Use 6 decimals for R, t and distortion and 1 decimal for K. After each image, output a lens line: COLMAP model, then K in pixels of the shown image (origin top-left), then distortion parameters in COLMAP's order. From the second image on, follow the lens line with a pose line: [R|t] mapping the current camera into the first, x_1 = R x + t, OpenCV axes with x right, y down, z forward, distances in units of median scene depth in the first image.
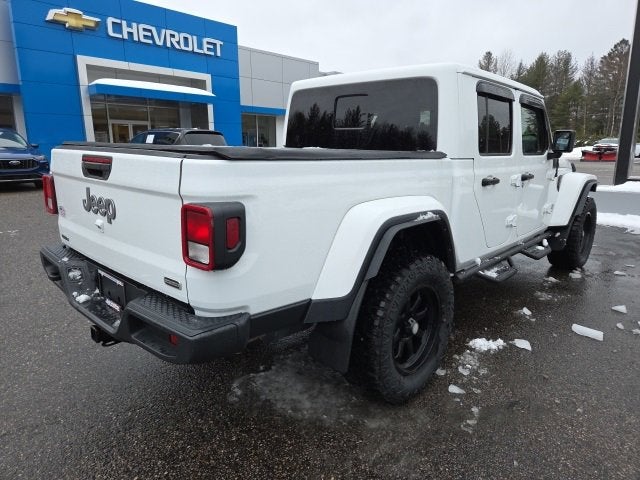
lens RADIAL K [[424.7, 0, 314.1], [0, 424.7, 237.2], [0, 0, 1]] dist [0.082286, -0.068832]
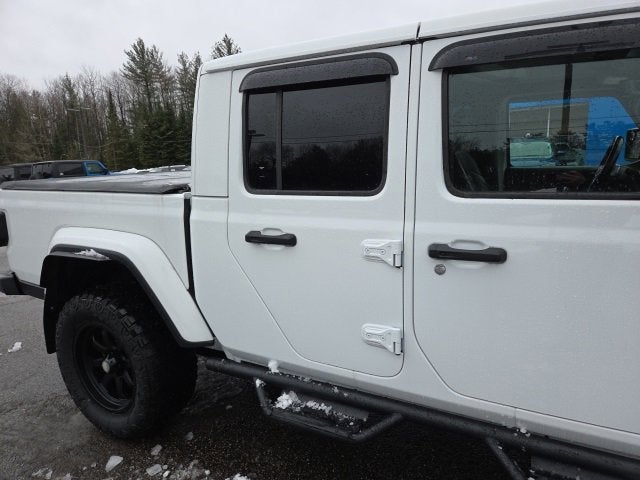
lens RADIAL K [[424.7, 0, 317.3], [0, 424.7, 241.4], [0, 0, 1]] dist [0.080449, -0.068009]
pose [[0.249233, 0.167507, -0.953847, 1.005288], [-0.161484, 0.978327, 0.129611, -0.216921], [0.954885, 0.121727, 0.270881, 0.937101]]
